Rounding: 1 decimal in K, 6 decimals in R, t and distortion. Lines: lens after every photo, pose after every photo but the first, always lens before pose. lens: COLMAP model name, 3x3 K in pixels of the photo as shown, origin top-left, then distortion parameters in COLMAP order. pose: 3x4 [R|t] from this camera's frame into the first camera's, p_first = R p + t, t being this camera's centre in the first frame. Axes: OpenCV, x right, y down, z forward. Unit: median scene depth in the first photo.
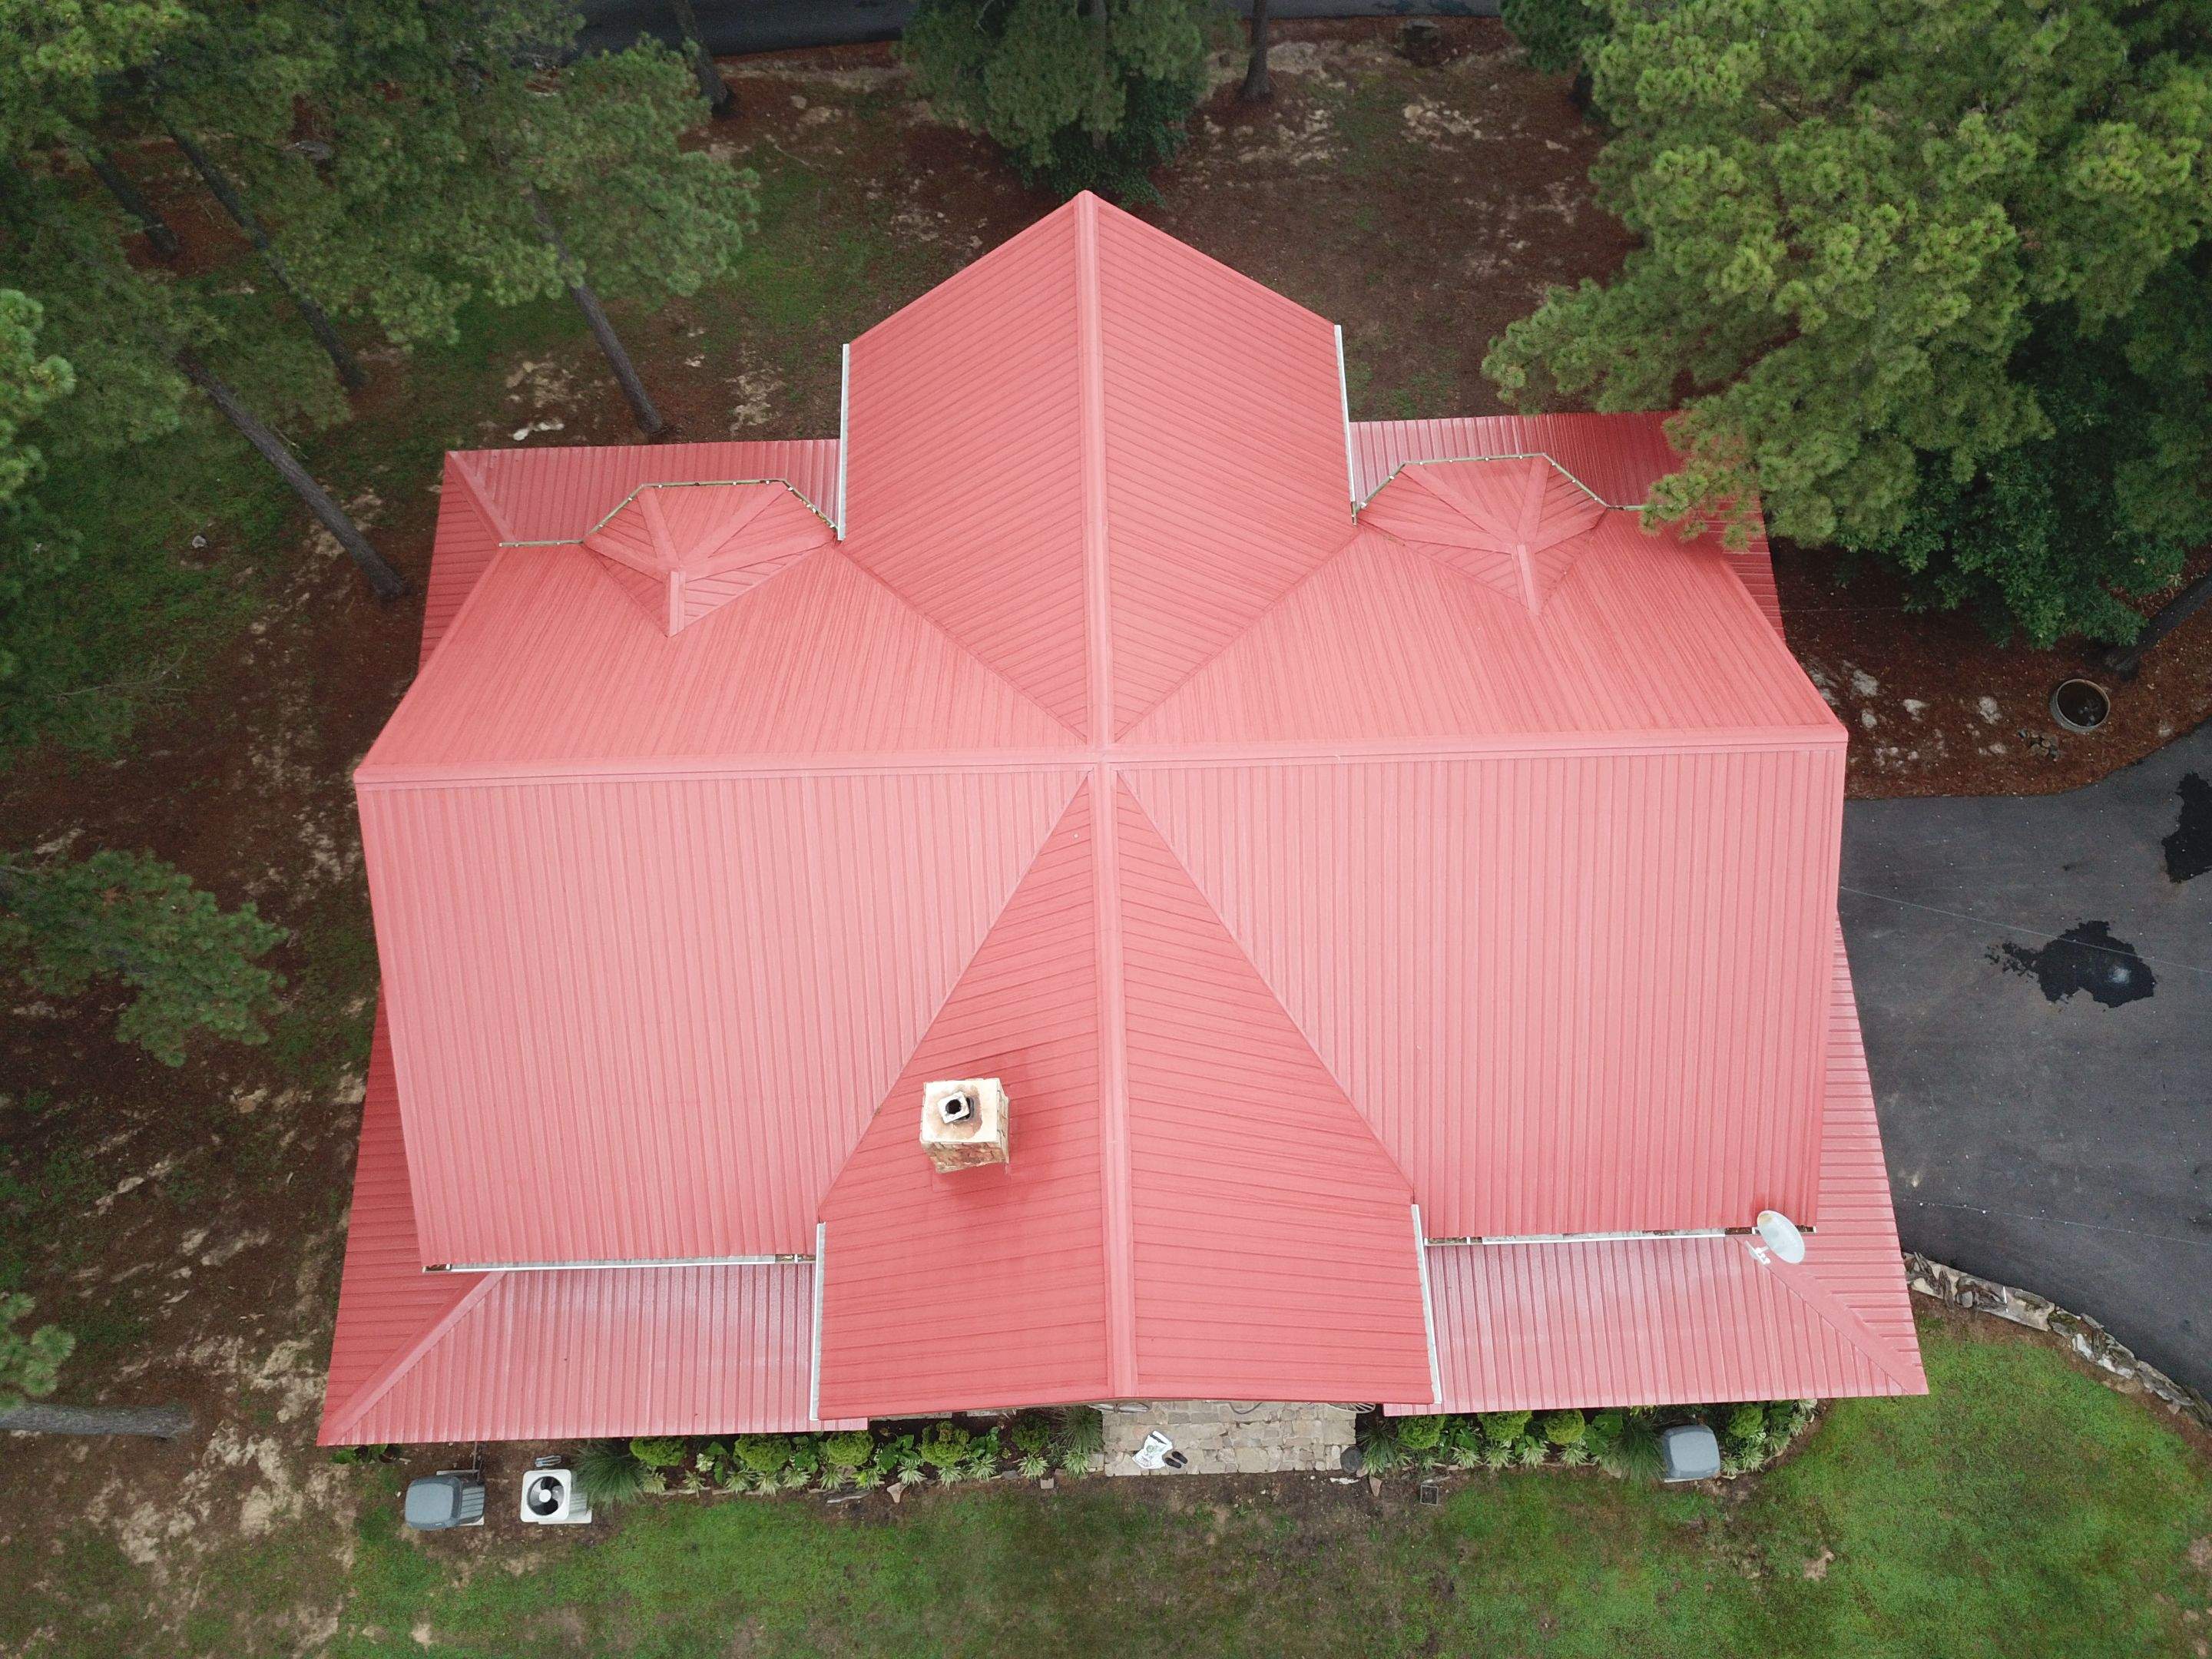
lens RADIAL K [[1703.5, 0, 1106.0], [0, 1703.5, 829.5], [0, 0, 1]] dist [-0.000925, 0.004659]
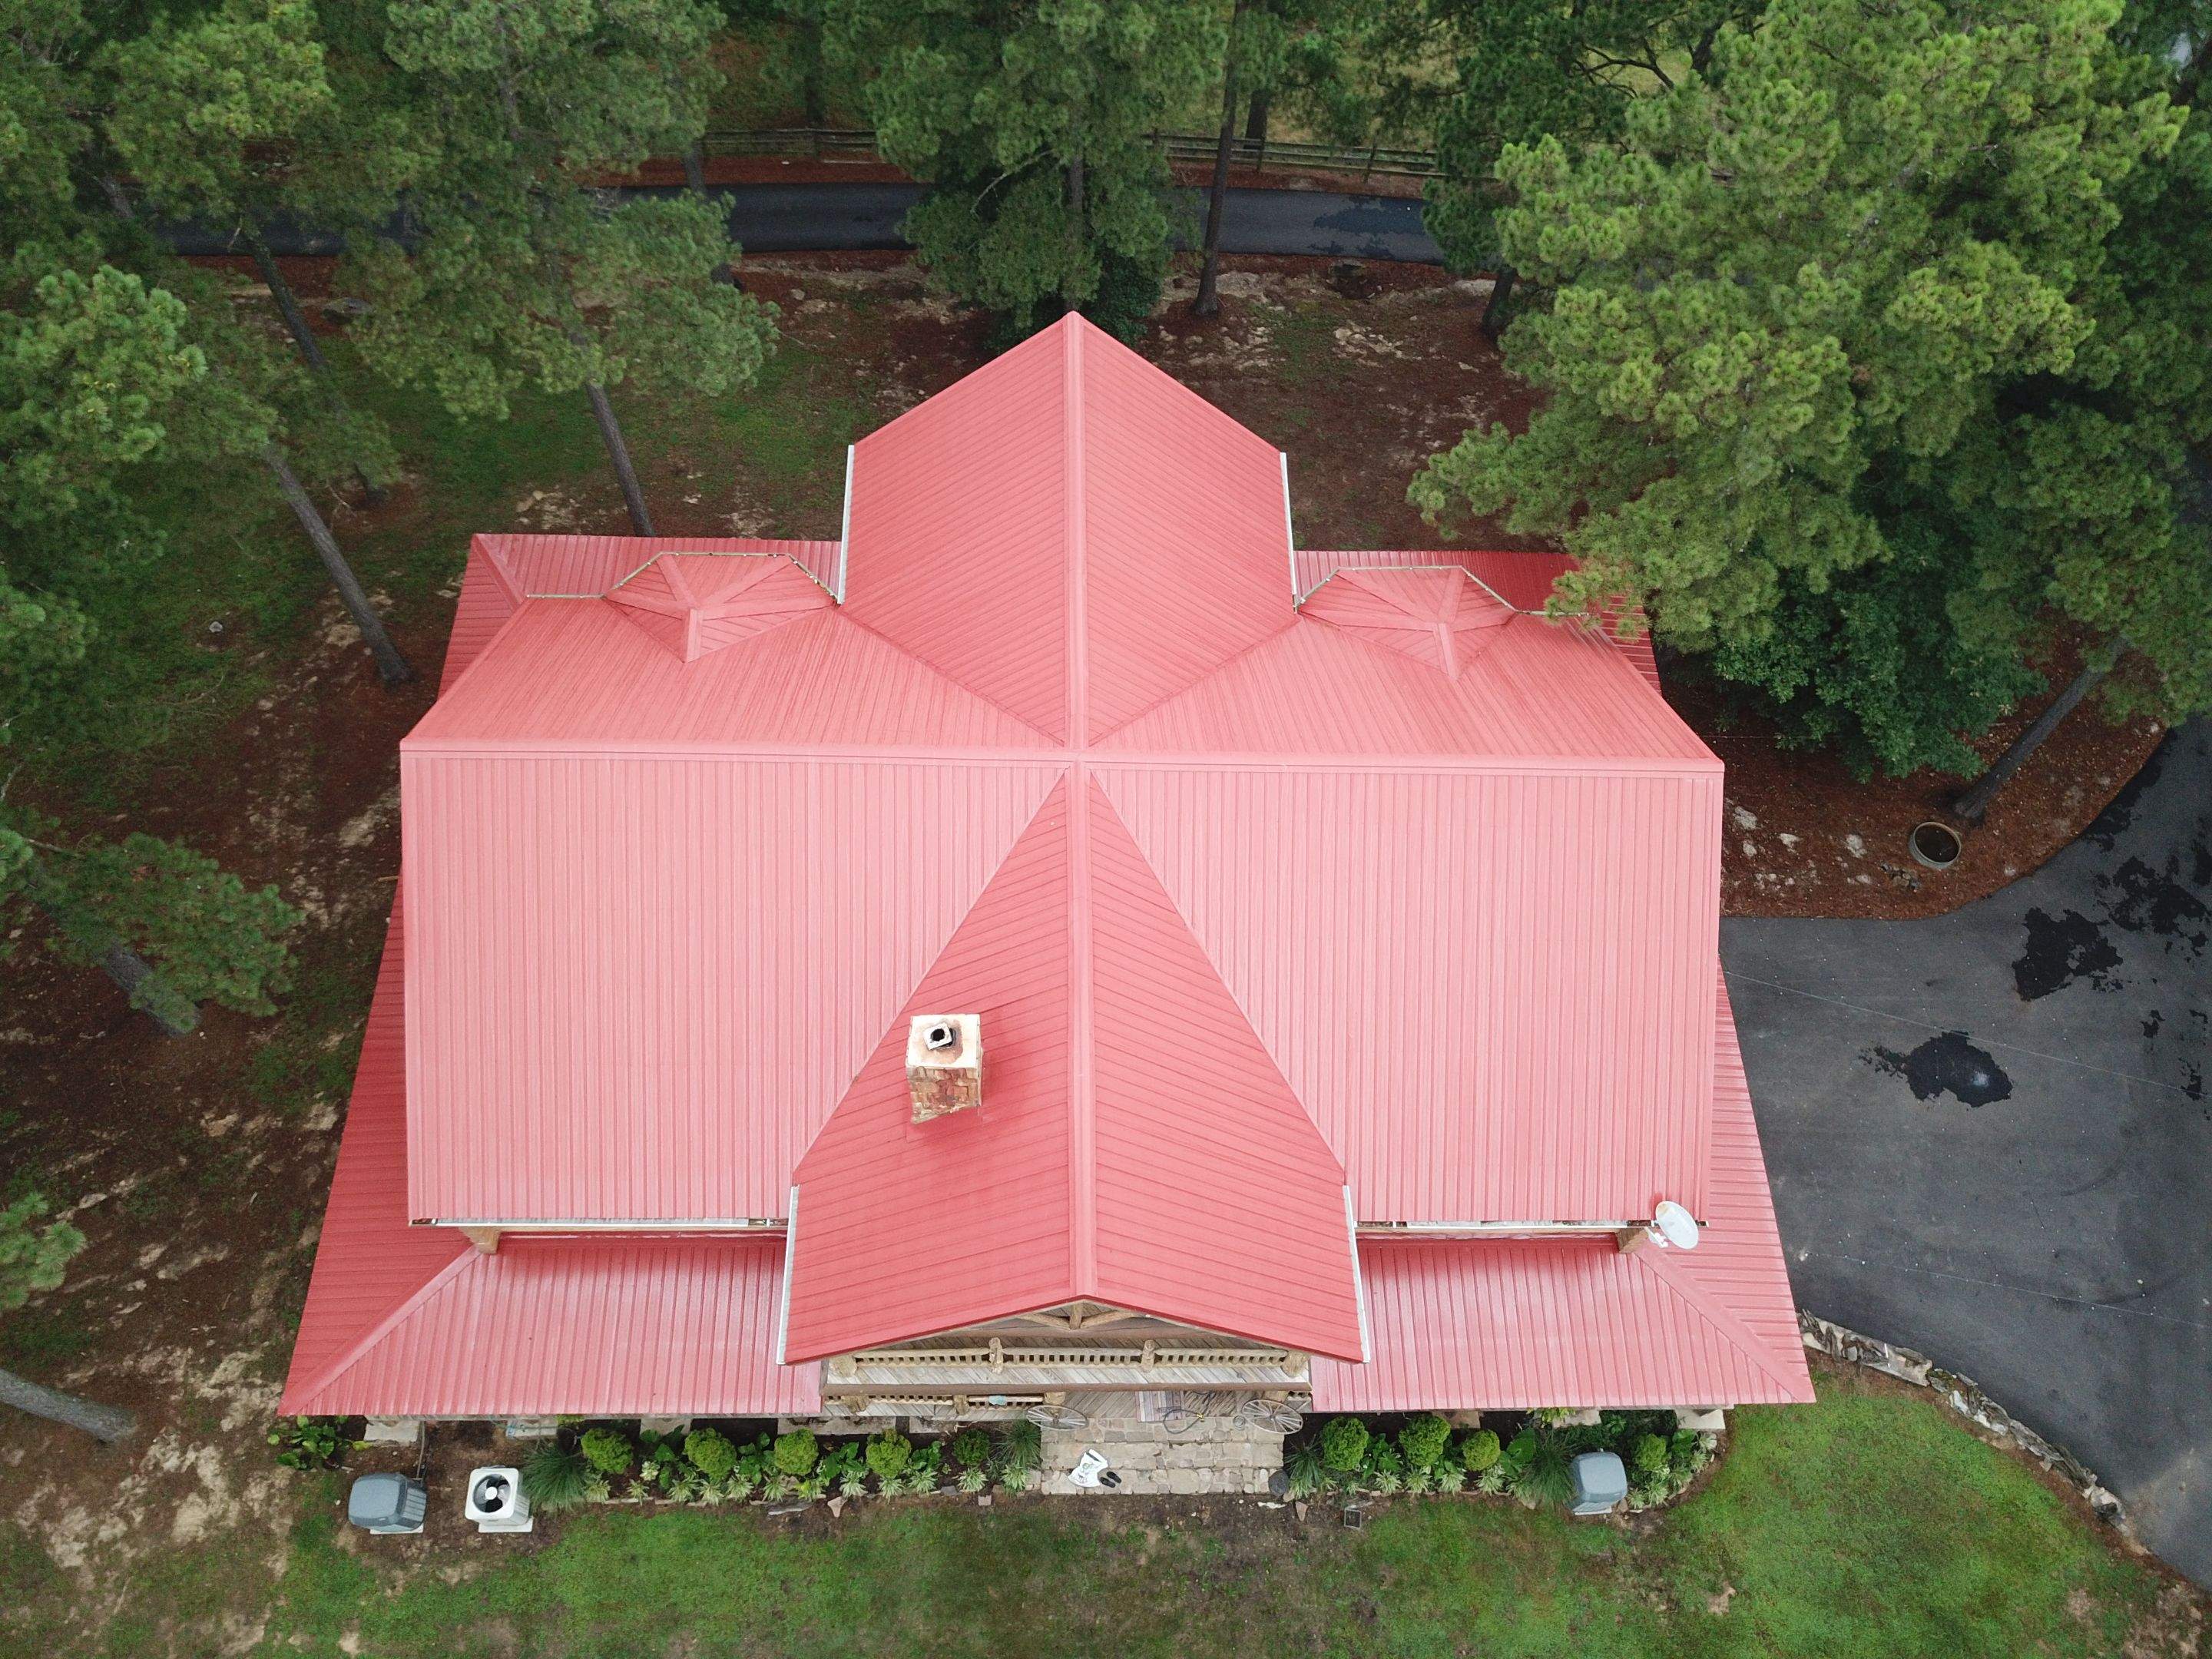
lens RADIAL K [[1703.5, 0, 1106.0], [0, 1703.5, 829.5], [0, 0, 1]] dist [-0.000925, 0.004659]
pose [[0.997864, 0.042824, 0.049340, -0.029536], [-0.034058, 0.985450, -0.166519, 0.153242], [-0.055753, 0.164483, 0.984803, -0.083859]]
